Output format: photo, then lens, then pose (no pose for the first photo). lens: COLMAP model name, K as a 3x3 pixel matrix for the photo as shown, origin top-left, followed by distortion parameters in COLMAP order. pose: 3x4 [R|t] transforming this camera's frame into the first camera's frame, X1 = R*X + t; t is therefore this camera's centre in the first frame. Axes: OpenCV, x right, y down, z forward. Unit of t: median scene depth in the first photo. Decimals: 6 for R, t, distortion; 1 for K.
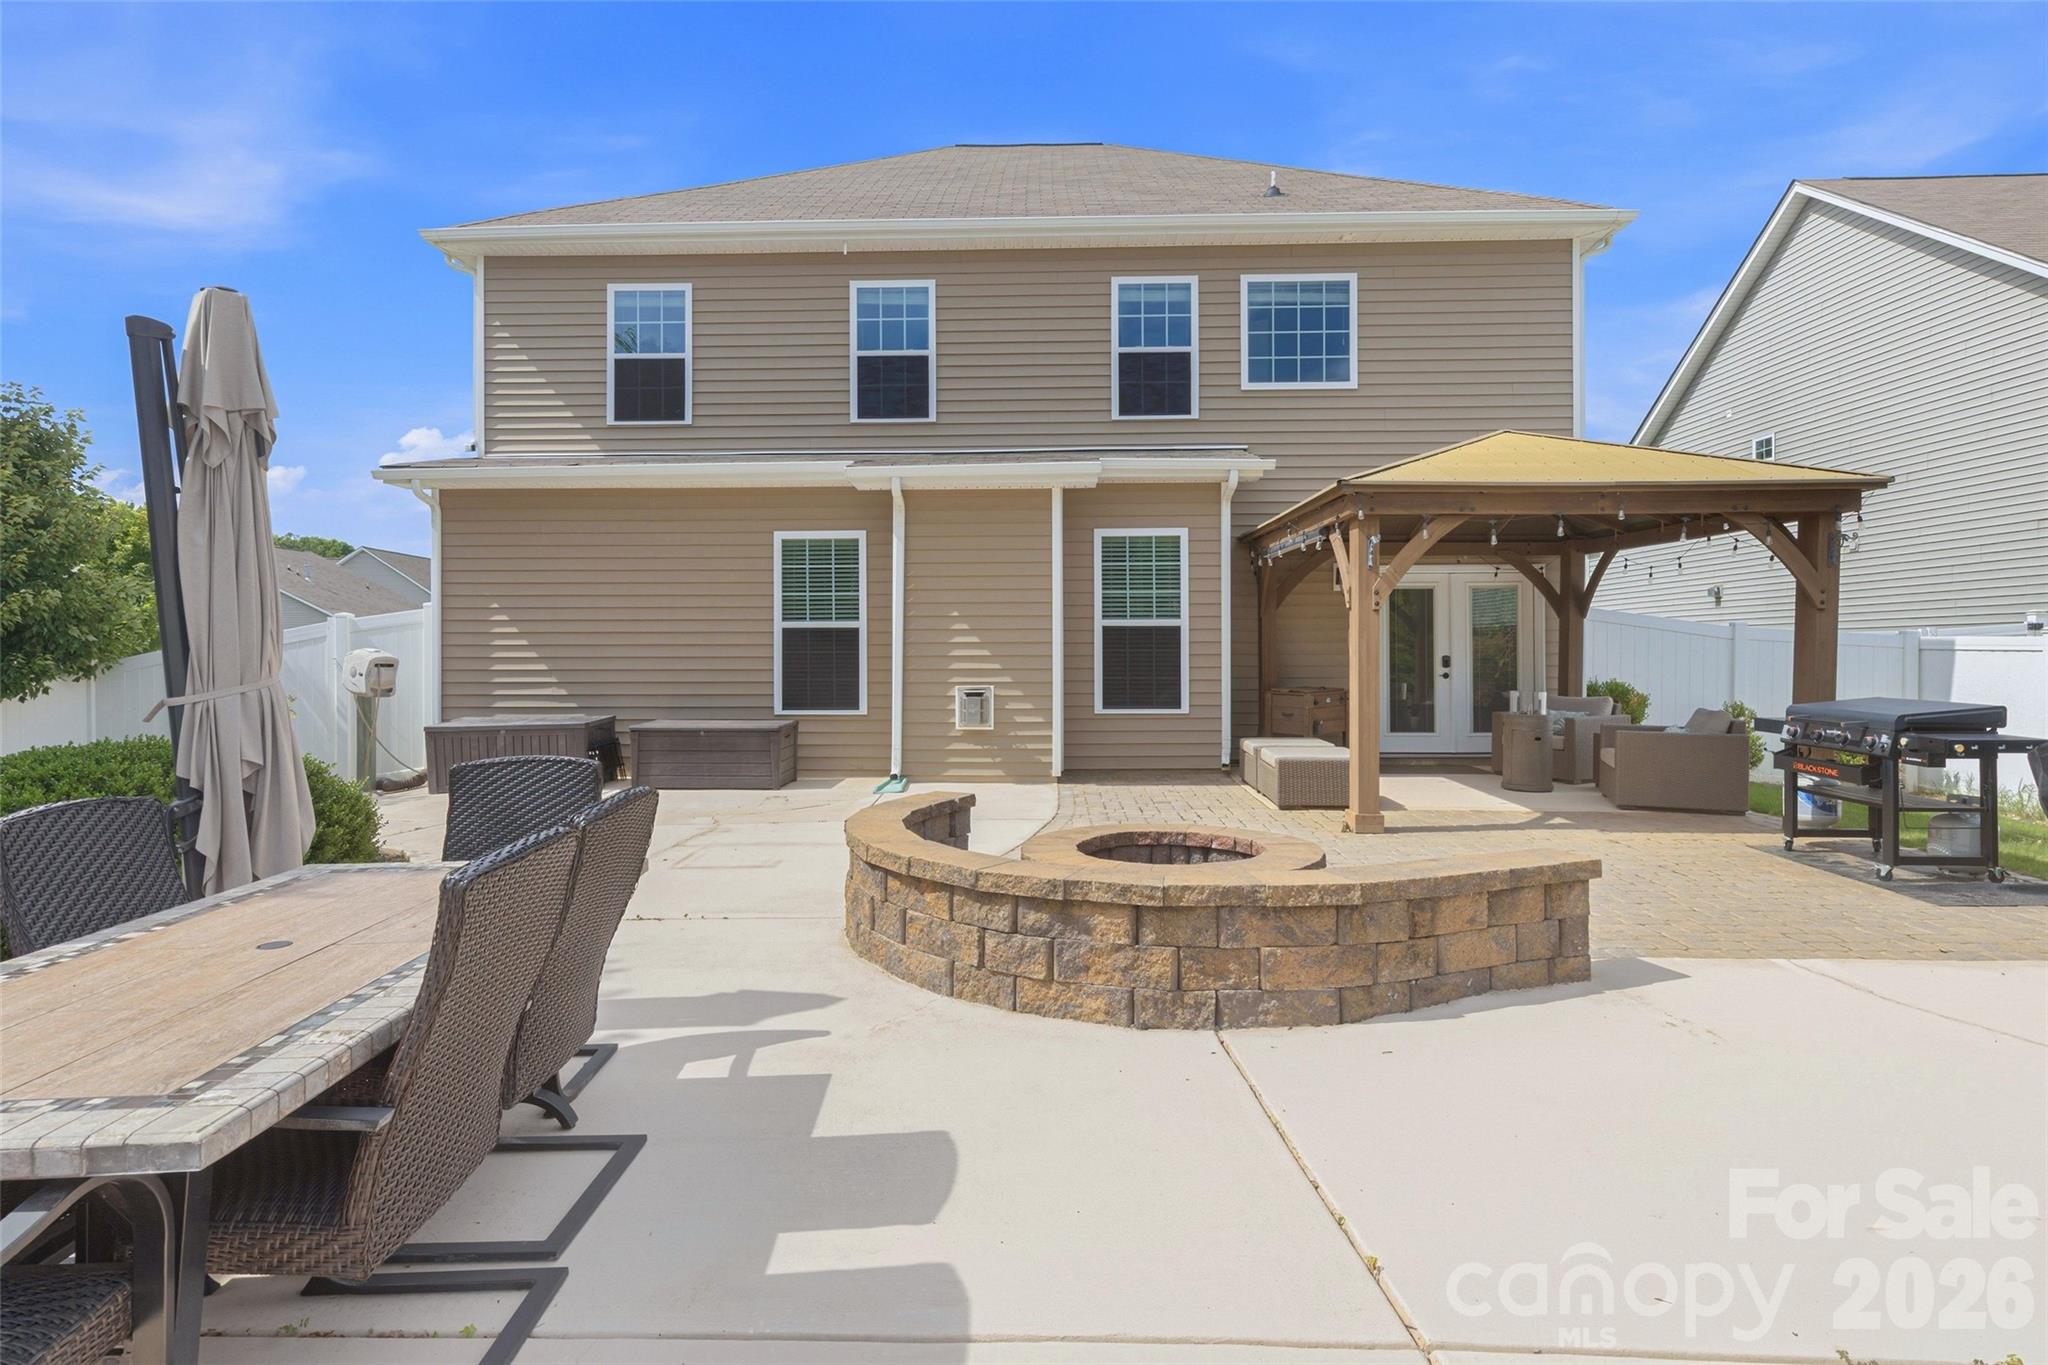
lens RADIAL K [[1151.8, 0, 1050.5], [0, 1151.8, 654.4], [0, 0, 1]] dist [0.030709, 0.000409]
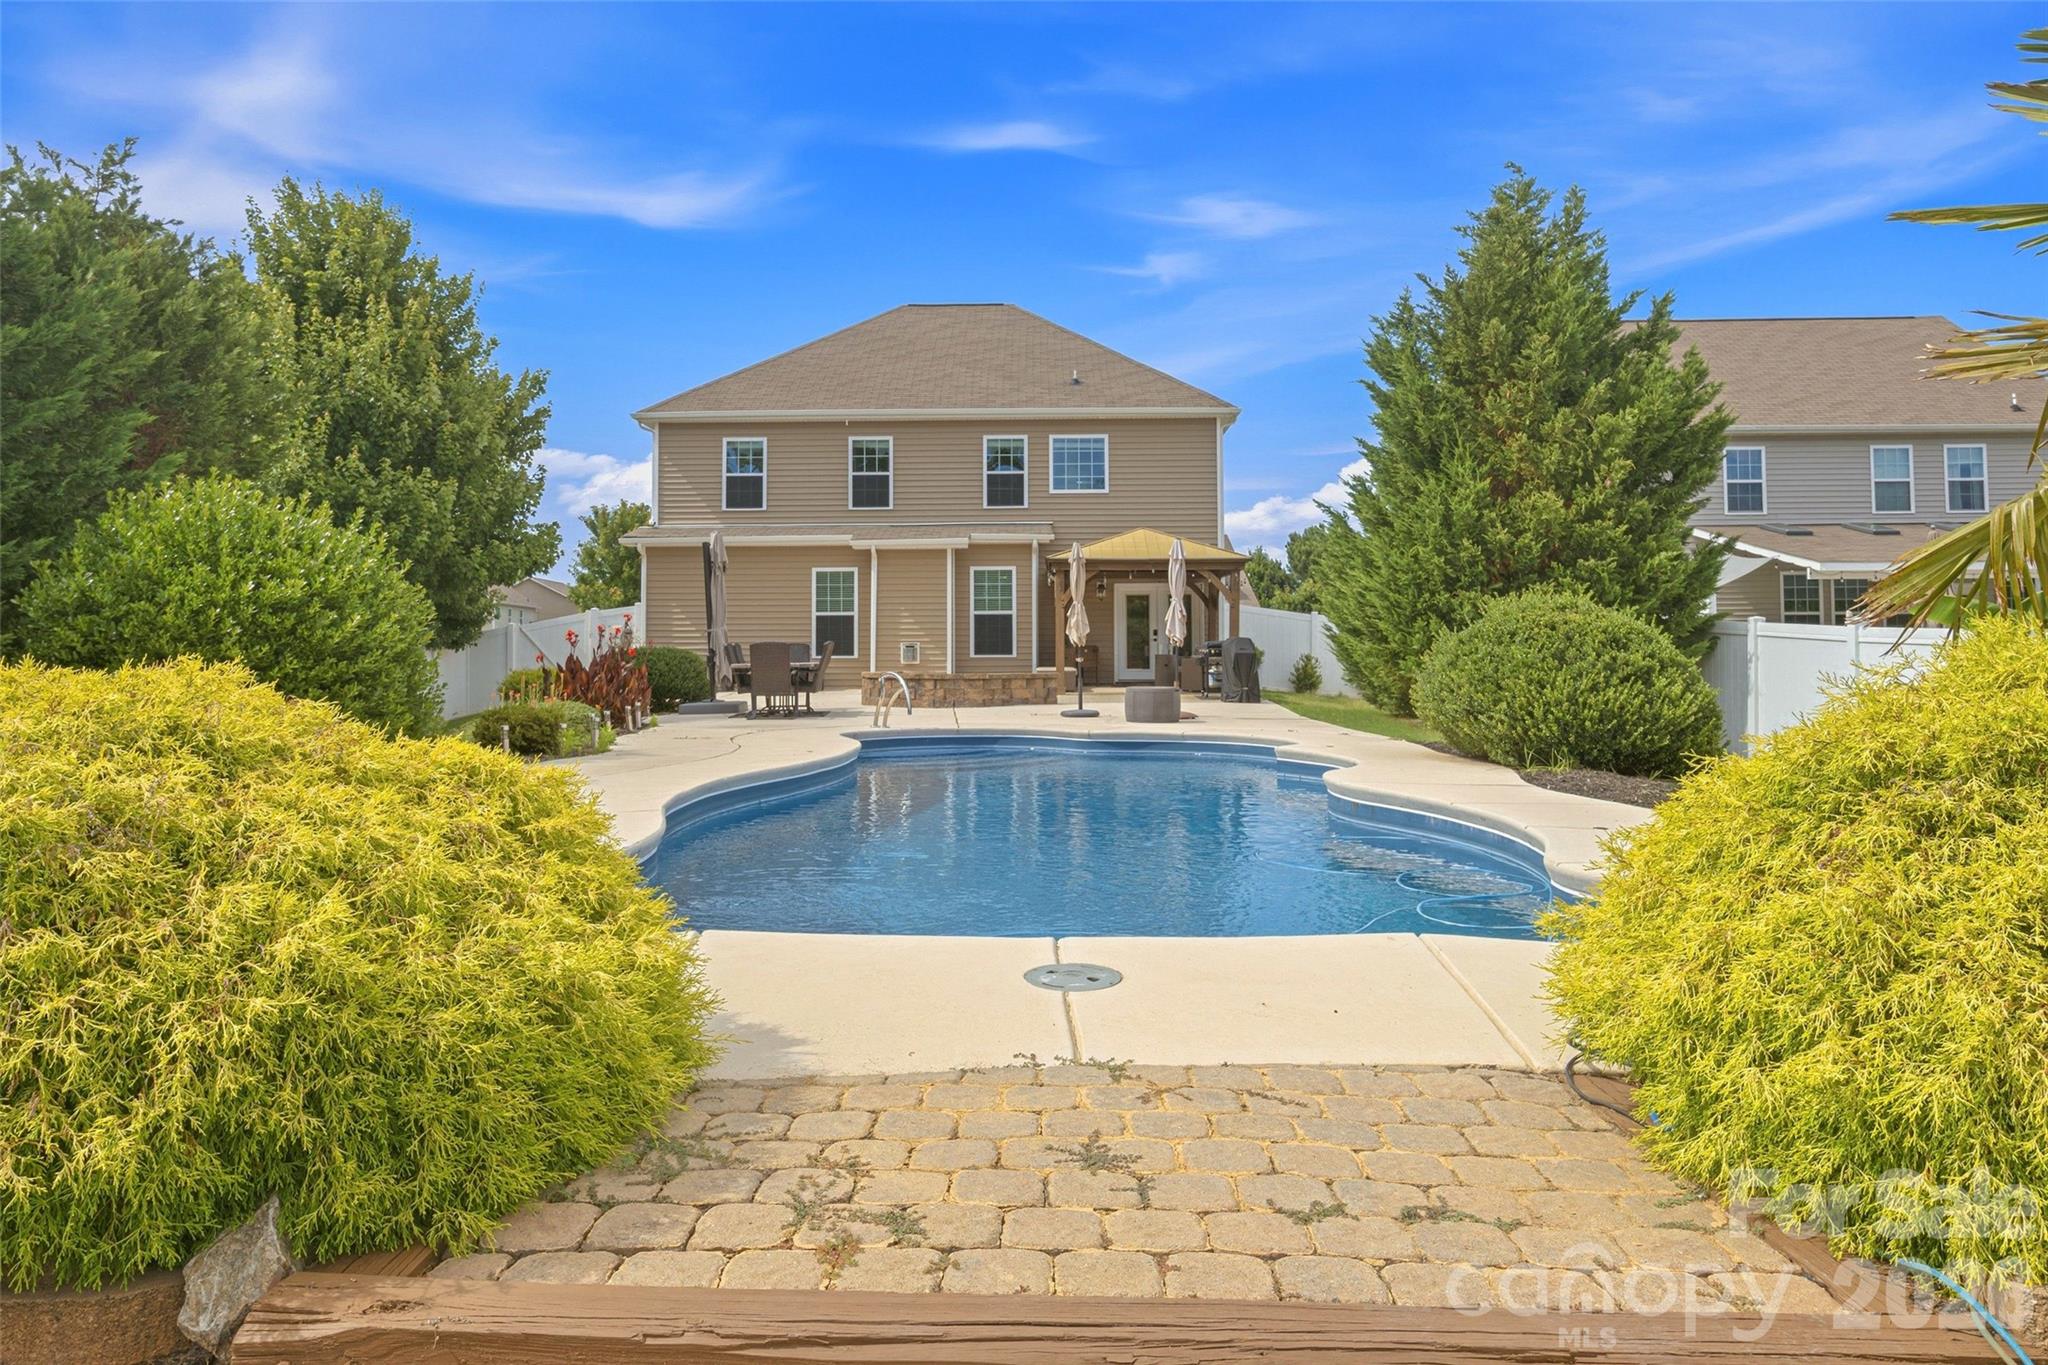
lens RADIAL K [[1331.5, 0, 1015.9], [0, 1331.5, 658.6], [0, 0, 1]] dist [0.064495, -0.000879]
pose [[0.999860, 0.000279, -0.016732, 0.176461], [-0.000208, 0.999991, 0.004258, 0.048532], [0.016733, -0.004254, 0.999851, -1.505328]]
